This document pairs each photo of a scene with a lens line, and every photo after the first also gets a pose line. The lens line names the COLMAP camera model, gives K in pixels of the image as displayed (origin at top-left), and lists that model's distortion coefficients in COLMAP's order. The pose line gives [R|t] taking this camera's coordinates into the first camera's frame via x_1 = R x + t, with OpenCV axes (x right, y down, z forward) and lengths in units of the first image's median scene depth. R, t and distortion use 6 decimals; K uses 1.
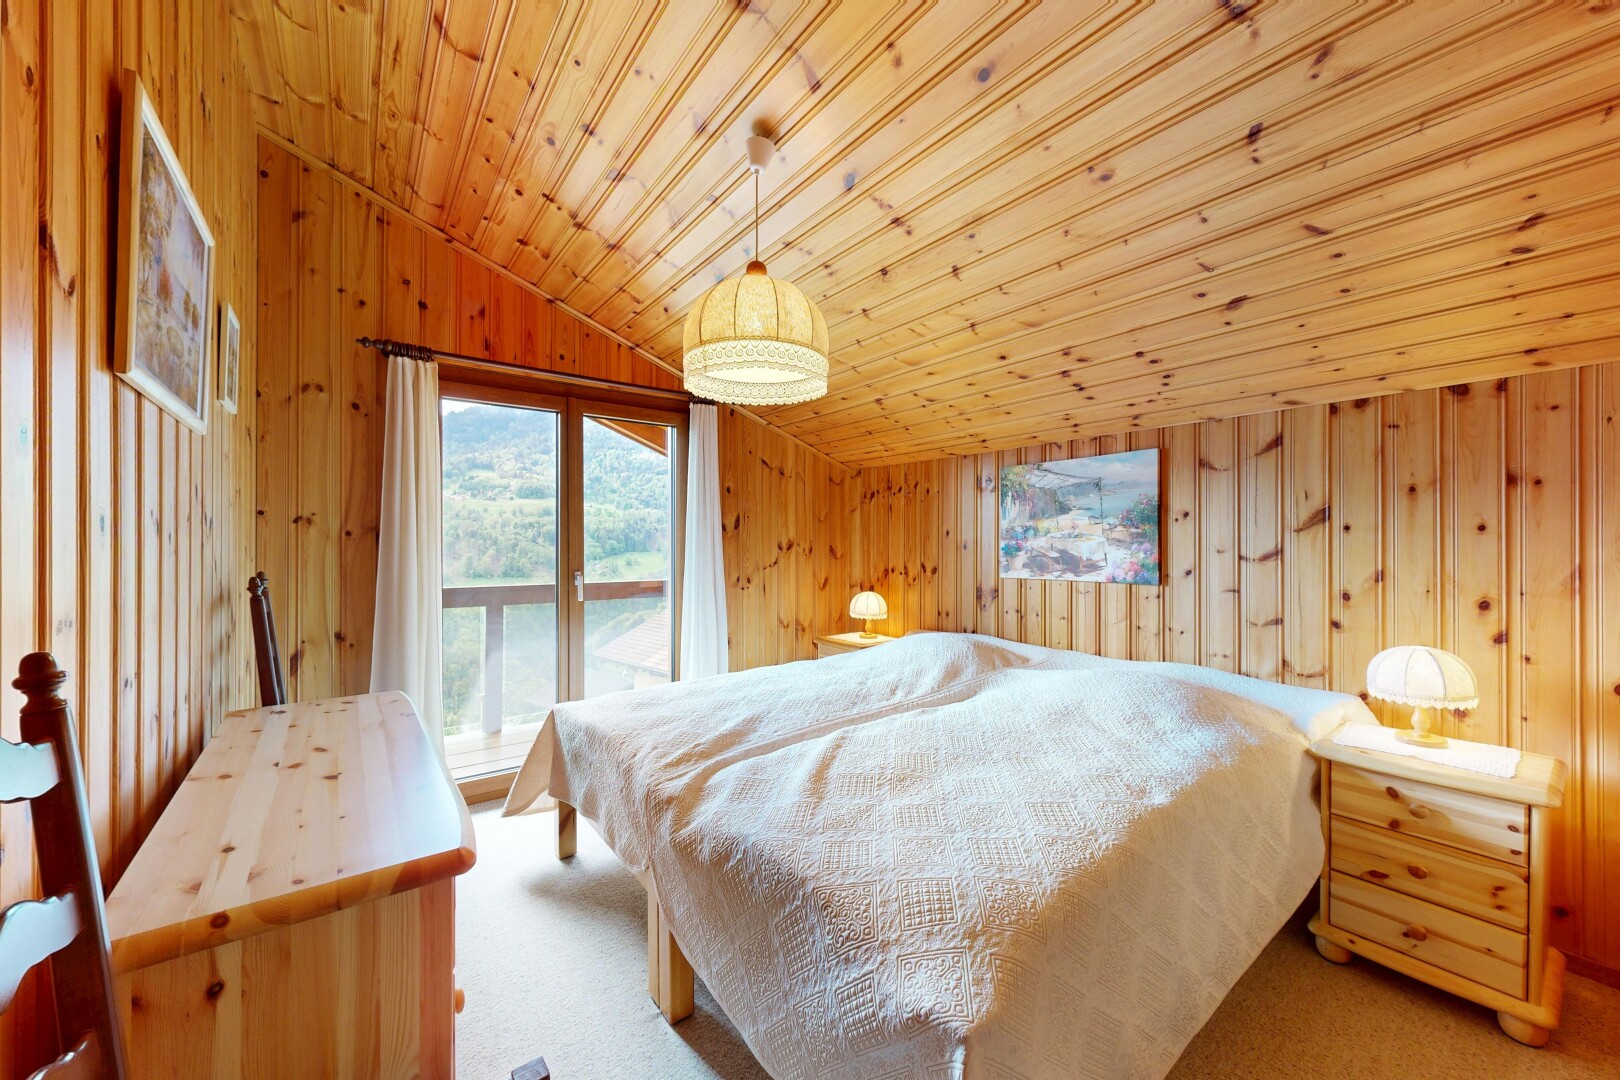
lens RADIAL K [[606.8, 0, 806.9], [0, 606.8, 545.2], [0, 0, 1]] dist [-0.000254, 0.000781]
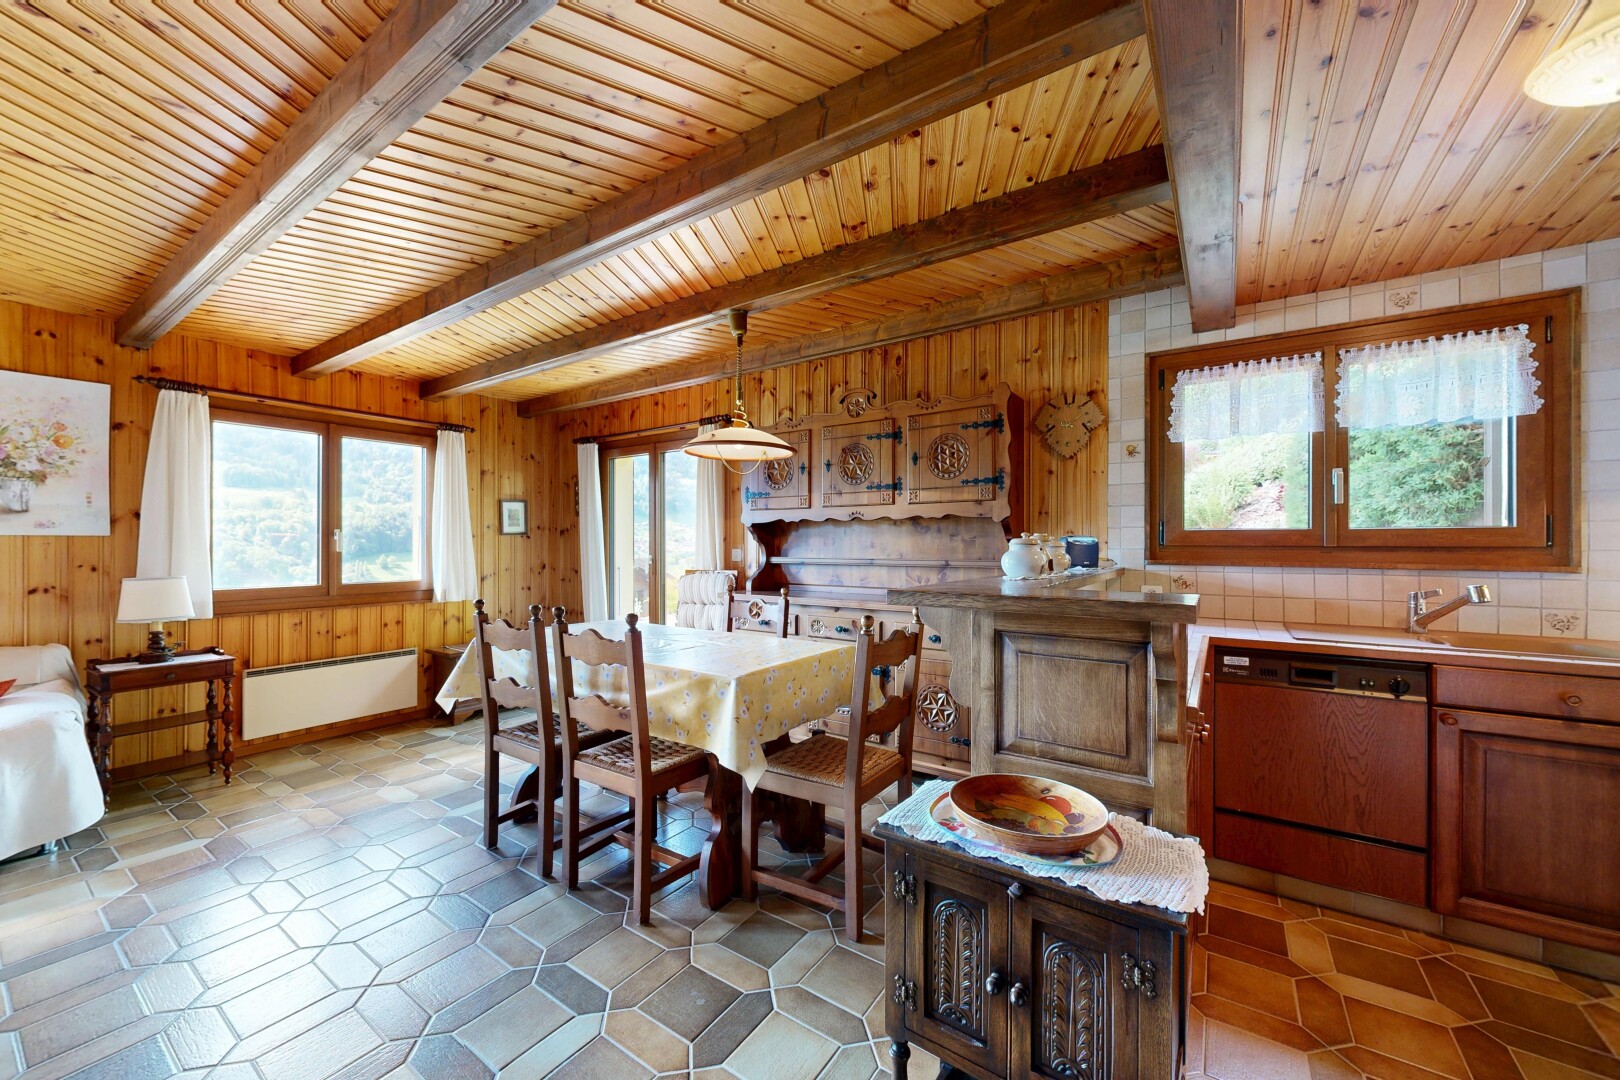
lens RADIAL K [[606.8, 0, 808.3], [0, 606.8, 544.3], [0, 0, 1]] dist [-0.000254, 0.000781]
pose [[0.947700, -0.002132, 0.319154, 0.153141], [0.001964, 0.999998, 0.000847, 0.012799], [-0.319156, -0.000176, 0.947702, -0.523347]]
